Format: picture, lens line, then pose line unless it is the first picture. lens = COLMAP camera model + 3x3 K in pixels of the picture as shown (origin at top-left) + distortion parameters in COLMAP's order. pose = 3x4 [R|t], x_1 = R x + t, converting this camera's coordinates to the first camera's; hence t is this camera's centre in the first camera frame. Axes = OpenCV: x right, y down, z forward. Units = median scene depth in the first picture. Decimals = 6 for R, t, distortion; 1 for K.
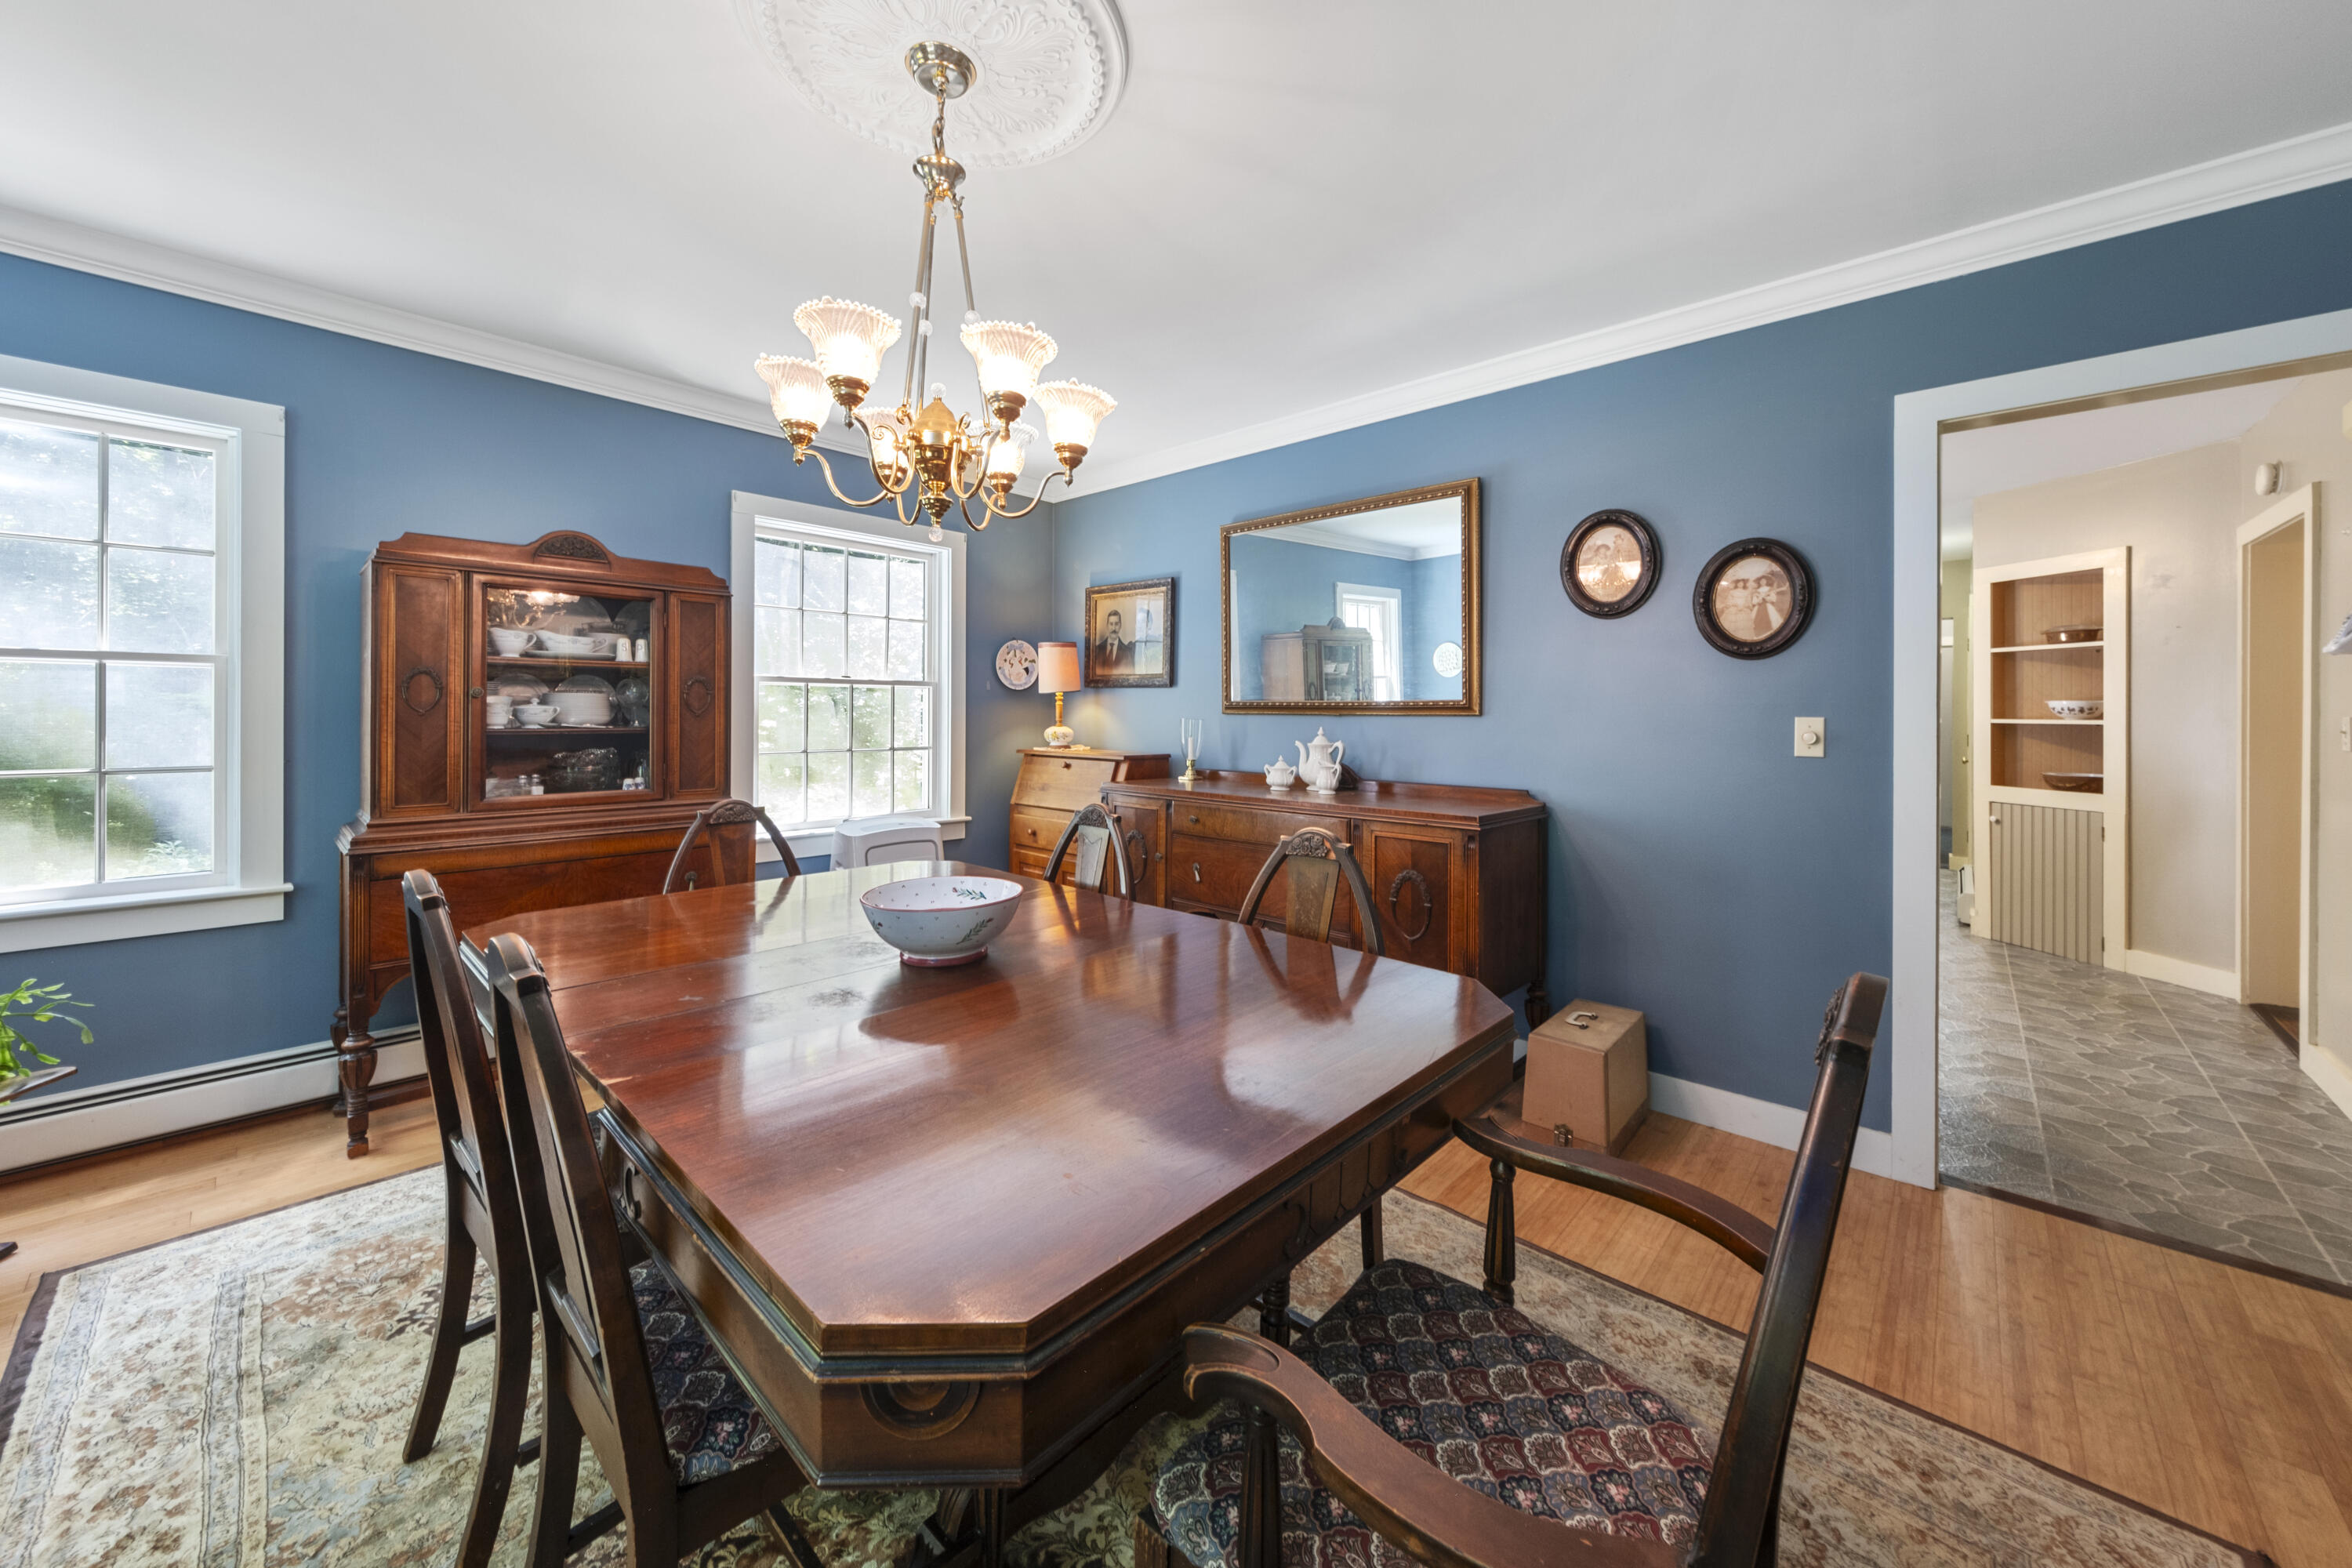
lens RADIAL K [[832.6, 0, 1200.2], [0, 832.6, 719.8], [0, 0, 1]] dist [0.000959, 0.000069]
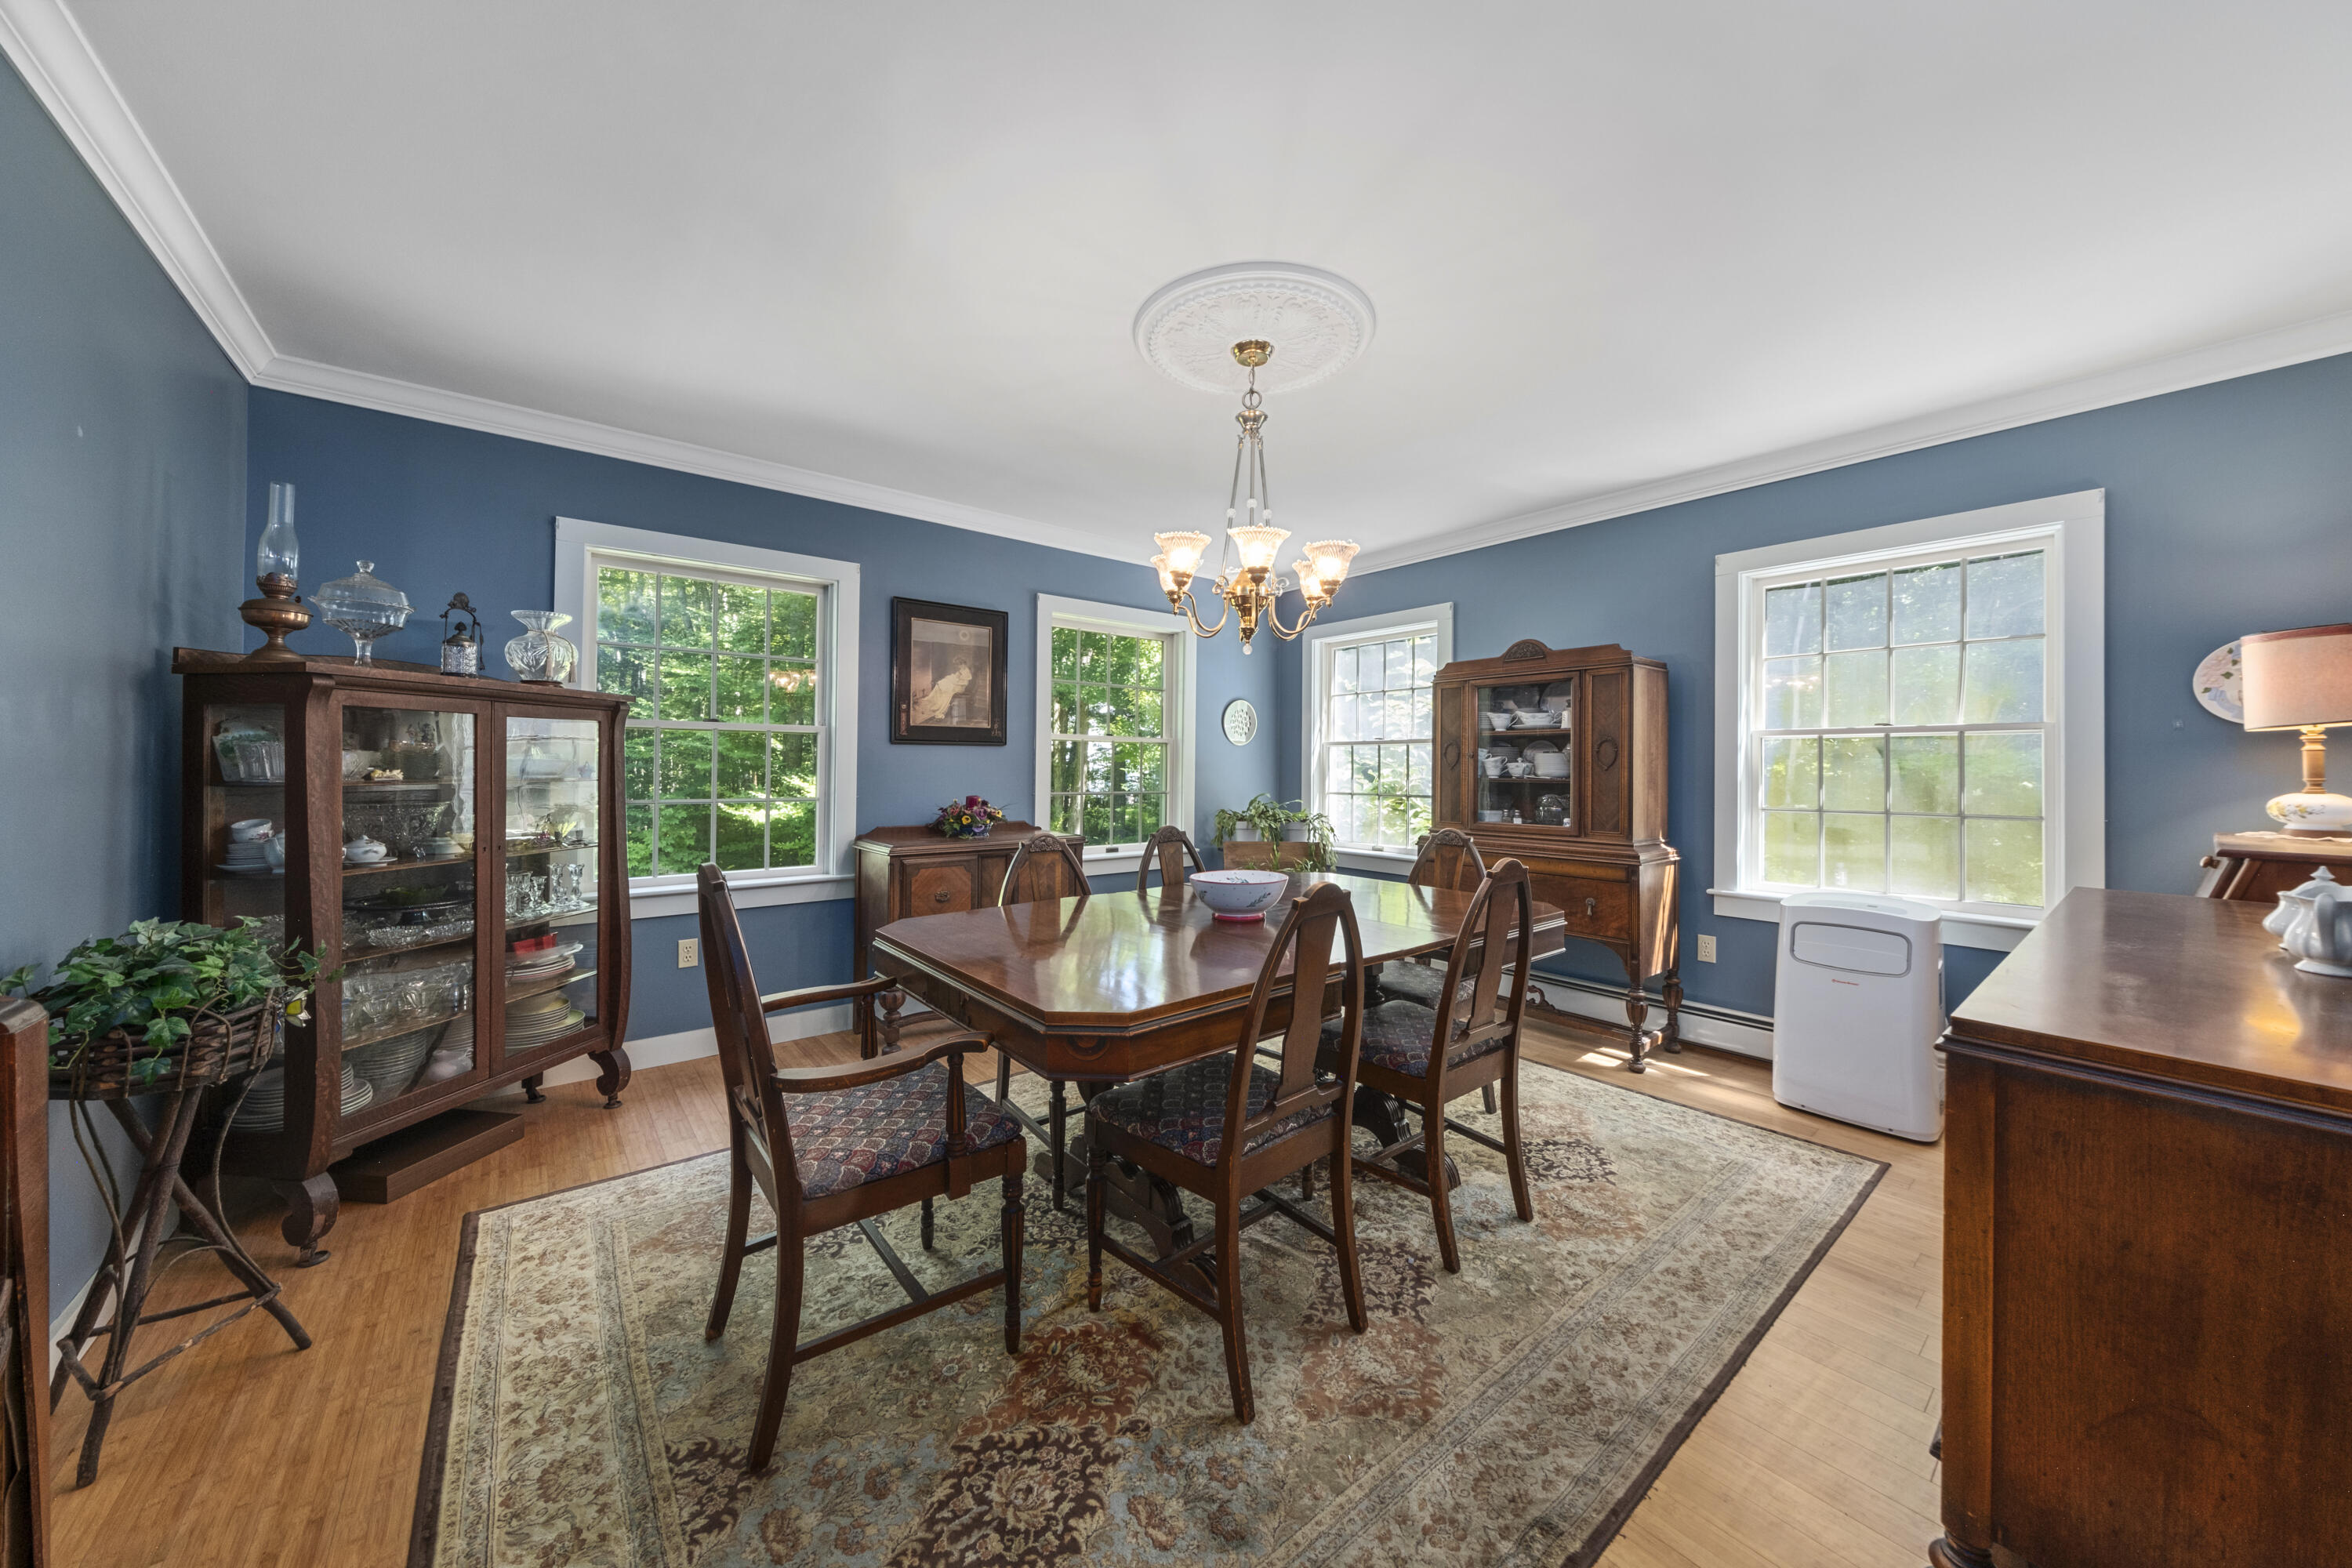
lens RADIAL K [[832.6, 0, 1200.2], [0, 832.6, 719.8], [0, 0, 1]] dist [0.000959, 0.000069]
pose [[-0.145305, -0.062307, -0.987423, 0.697613], [-0.012056, 0.998052, -0.061204, 0.004392], [0.989313, 0.003011, -0.145773, 0.631755]]
